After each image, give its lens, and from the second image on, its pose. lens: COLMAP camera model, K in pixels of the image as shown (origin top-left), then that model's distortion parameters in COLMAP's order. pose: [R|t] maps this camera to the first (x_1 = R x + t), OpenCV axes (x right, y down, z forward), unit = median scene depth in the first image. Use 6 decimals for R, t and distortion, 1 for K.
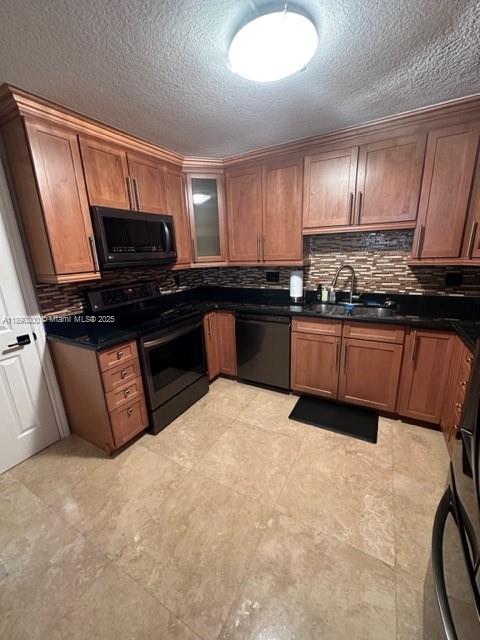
lens RADIAL K [[255.9, 0, 241.0], [0, 255.9, 317.3], [0, 0, 1]] dist [0.001699, 0.000853]
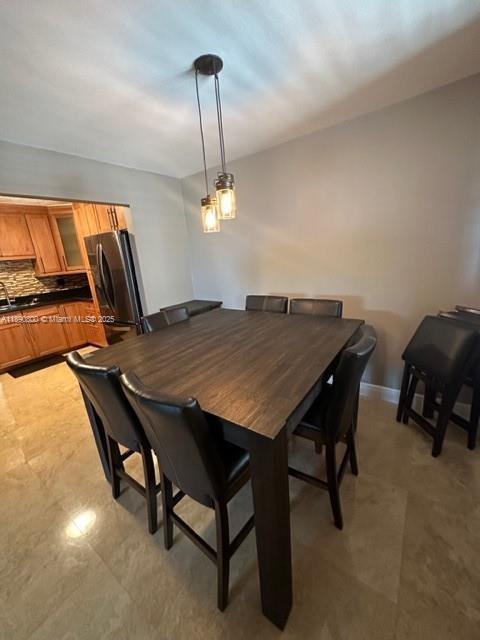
lens RADIAL K [[255.9, 0, 241.0], [0, 255.9, 317.3], [0, 0, 1]] dist [0.001699, 0.000853]
pose [[0.119491, -0.231735, 0.965412, -1.034165], [0.319607, 0.929597, 0.183579, 0.197679], [-0.939986, 0.286616, 0.185143, -0.657650]]
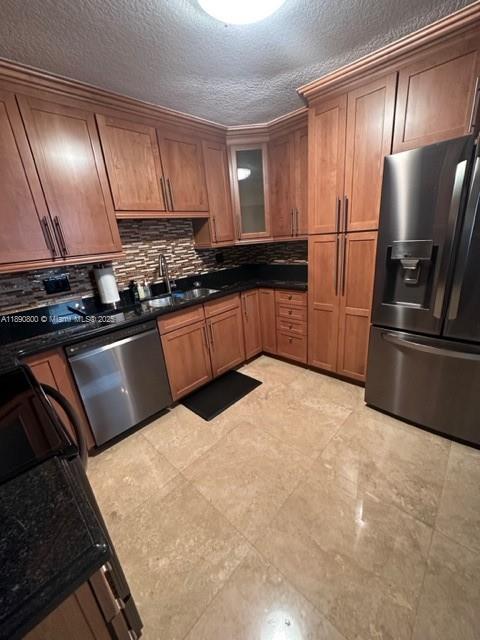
lens RADIAL K [[255.9, 0, 241.0], [0, 255.9, 317.3], [0, 0, 1]] dist [0.001699, 0.000853]
pose [[0.249552, -0.283824, 0.925834, -0.502841], [0.310688, 0.929006, 0.201052, -0.088674], [-0.917168, 0.237472, 0.320015, 0.506154]]
